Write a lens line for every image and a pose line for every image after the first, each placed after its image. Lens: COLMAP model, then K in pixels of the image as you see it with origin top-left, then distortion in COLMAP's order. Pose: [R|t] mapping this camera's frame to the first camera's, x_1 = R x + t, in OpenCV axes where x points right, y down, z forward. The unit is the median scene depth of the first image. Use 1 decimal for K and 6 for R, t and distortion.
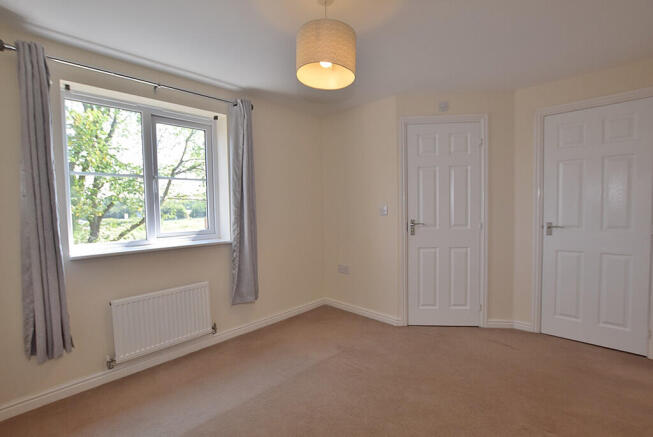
lens RADIAL K [[295.3, 0, 326.5], [0, 295.3, 218.5], [0, 0, 1]] dist [-0.023172, -0.000317]
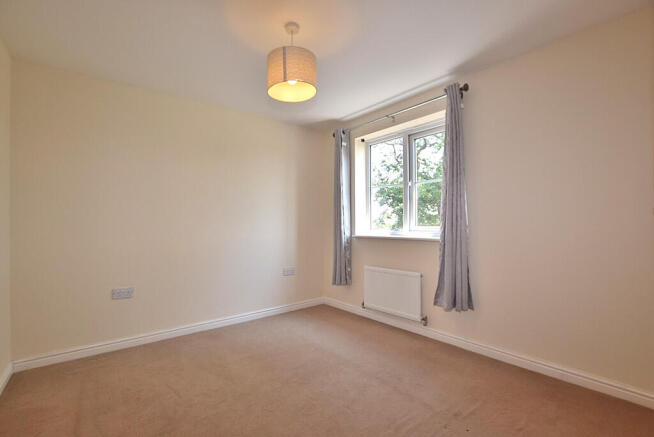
lens RADIAL K [[295.7, 0, 327.0], [0, 295.7, 218.5], [0, 0, 1]] dist [-0.023172, -0.000317]
pose [[-0.121158, 0.002426, -0.992630, 0.789196], [-0.029395, 0.999550, 0.006031, 0.016801], [0.992198, 0.029909, -0.121032, 0.868099]]
